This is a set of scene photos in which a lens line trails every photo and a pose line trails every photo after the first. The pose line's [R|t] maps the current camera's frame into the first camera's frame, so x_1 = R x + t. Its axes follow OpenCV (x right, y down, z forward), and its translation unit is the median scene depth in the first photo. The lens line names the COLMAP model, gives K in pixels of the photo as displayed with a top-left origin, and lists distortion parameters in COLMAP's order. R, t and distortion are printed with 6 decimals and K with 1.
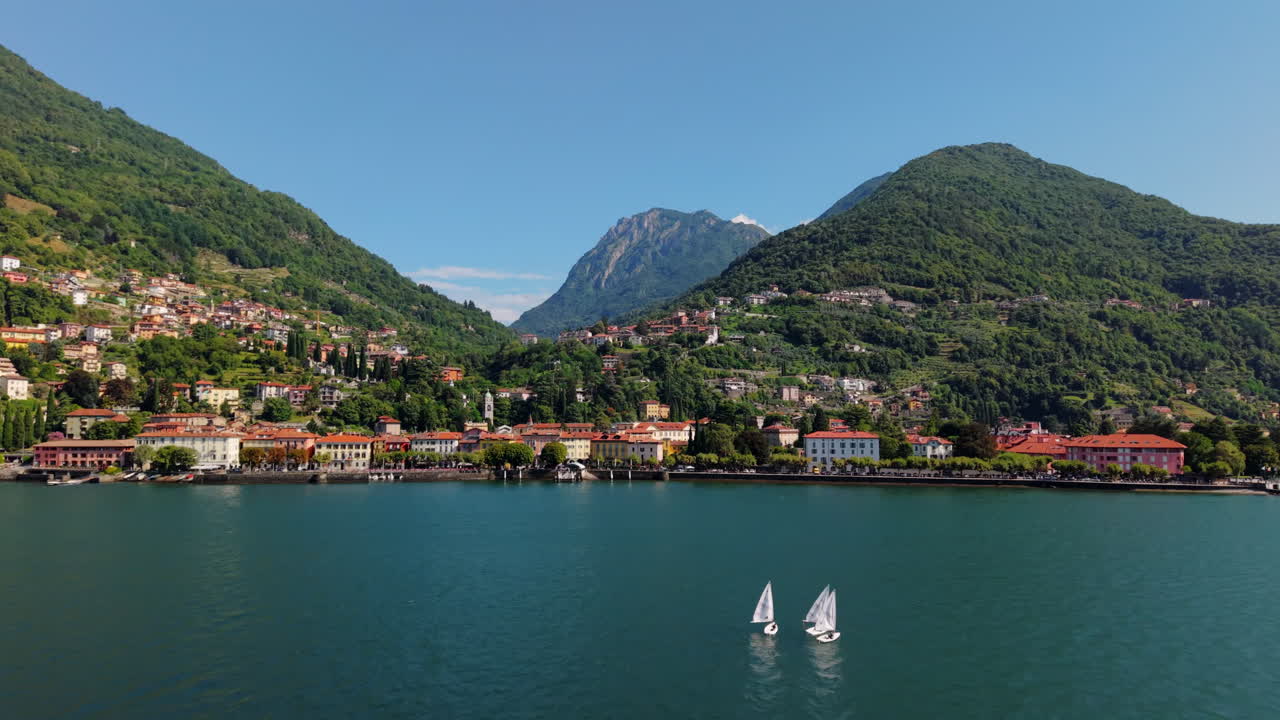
lens RADIAL K [[871.7, 0, 640.0], [0, 871.7, 360.0], [0, 0, 1]] dist [0.027663, -0.069308]
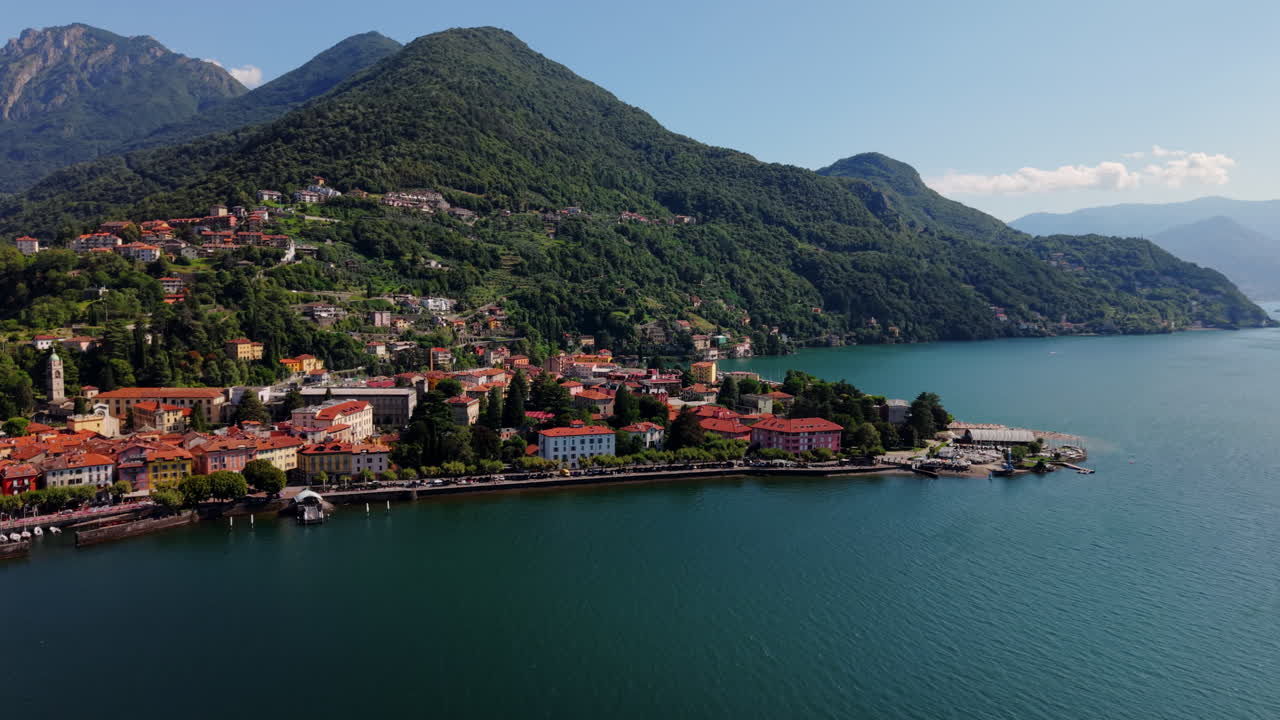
lens RADIAL K [[871.7, 0, 640.0], [0, 871.7, 360.0], [0, 0, 1]] dist [0.027663, -0.069308]
pose [[0.826184, -0.040001, 0.561978, -0.101015], [-0.050478, 0.988209, 0.144550, -0.052901], [-0.561134, -0.147793, 0.814424, 0.051100]]
